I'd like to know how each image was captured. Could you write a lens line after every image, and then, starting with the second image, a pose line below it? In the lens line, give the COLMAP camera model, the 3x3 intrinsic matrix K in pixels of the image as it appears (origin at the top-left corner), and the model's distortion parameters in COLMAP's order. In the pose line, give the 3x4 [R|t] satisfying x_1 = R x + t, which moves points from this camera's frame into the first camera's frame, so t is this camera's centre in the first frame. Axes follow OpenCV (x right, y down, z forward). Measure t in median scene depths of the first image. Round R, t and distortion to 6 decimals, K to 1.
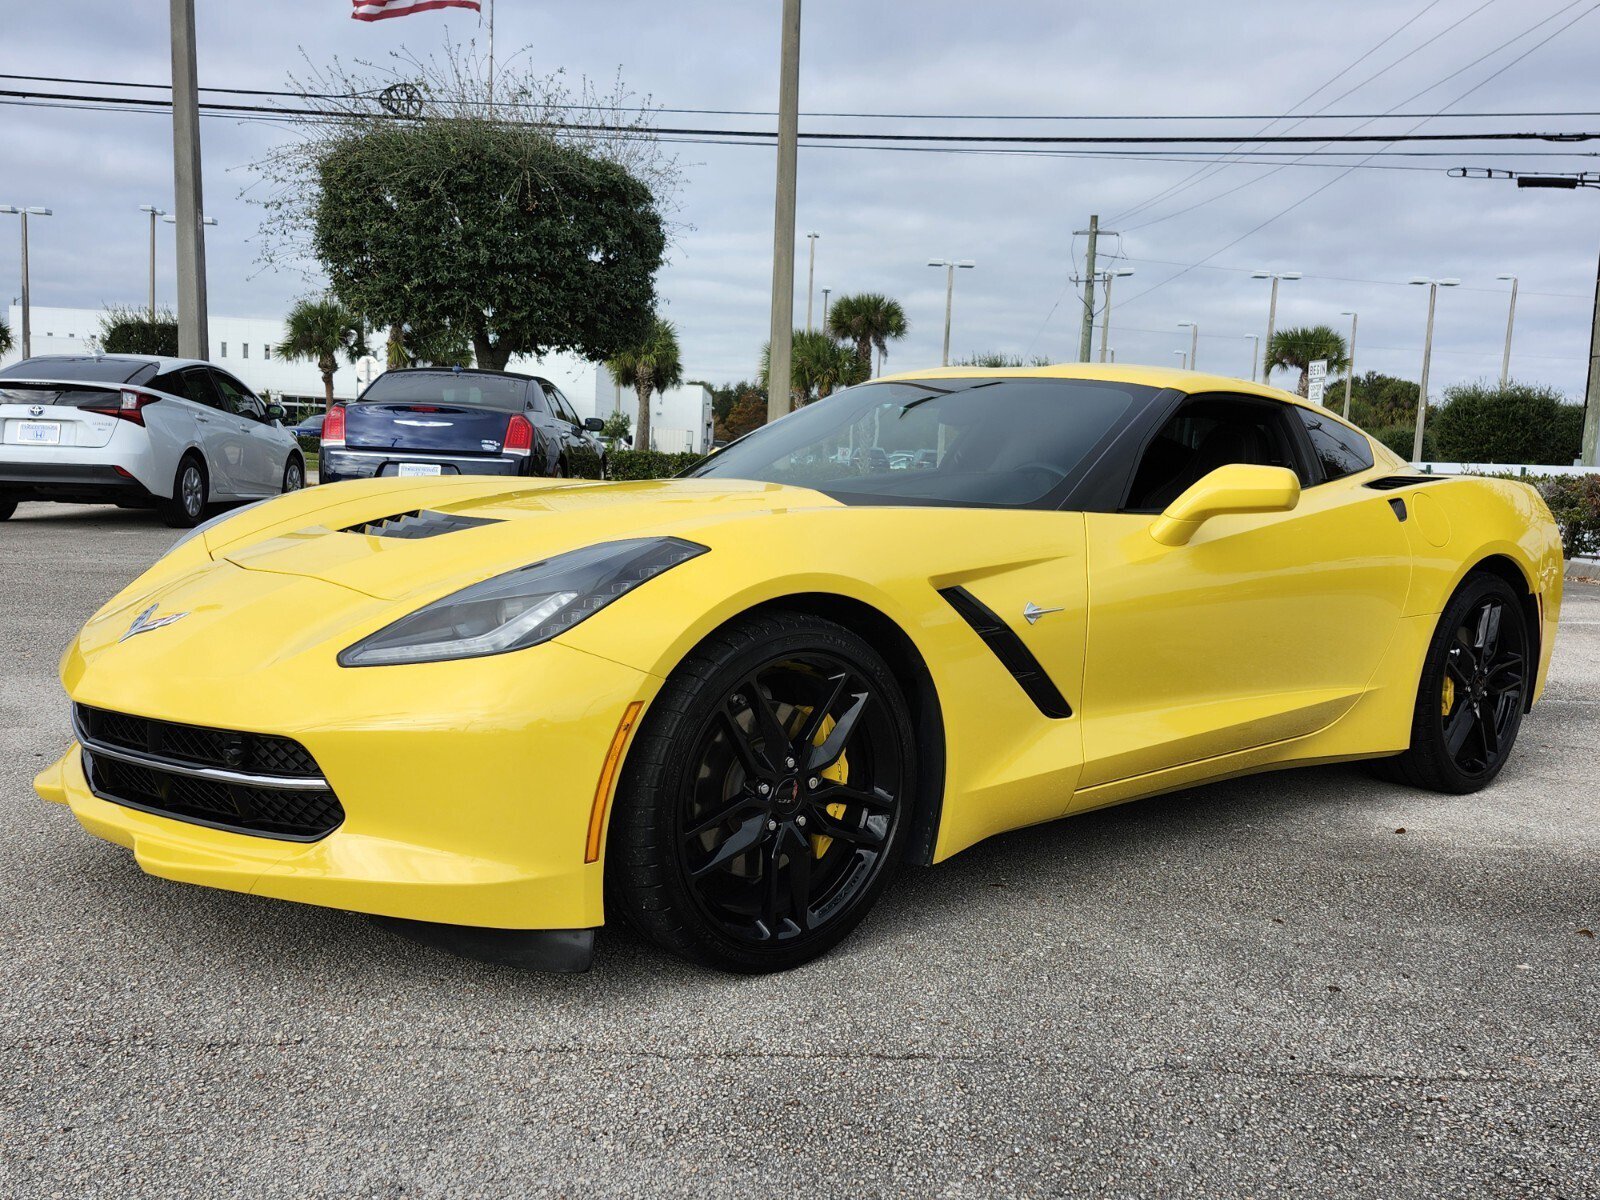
lens RADIAL K [[1439.4, 0, 820.8], [0, 1439.4, 621.4], [0, 0, 1]] dist [0.124551, -0.192324]
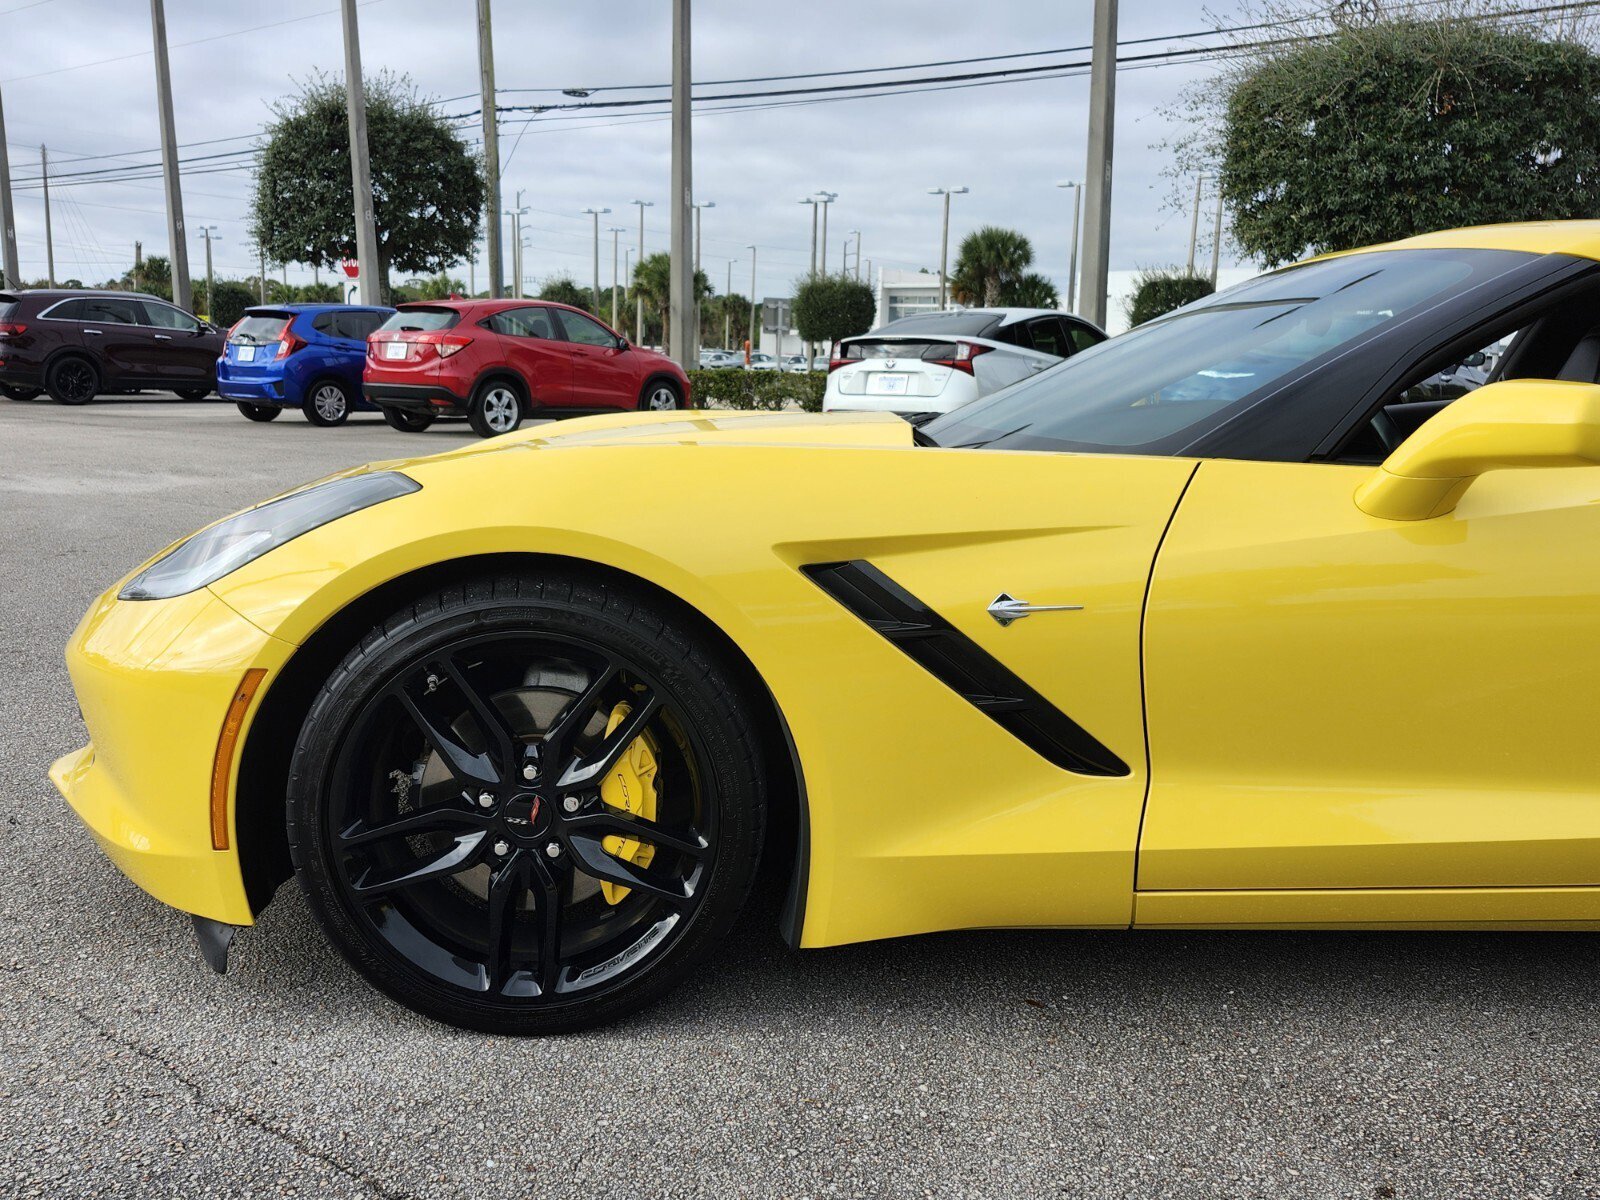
lens RADIAL K [[1455.1, 0, 789.9], [0, 1455.1, 603.0], [0, 0, 1]] dist [0.120482, -0.178072]
pose [[0.762557, 0.081663, -0.641746, 0.095988], [-0.068791, 0.996612, 0.045079, -0.006088], [0.643254, 0.009772, 0.765591, 0.082001]]
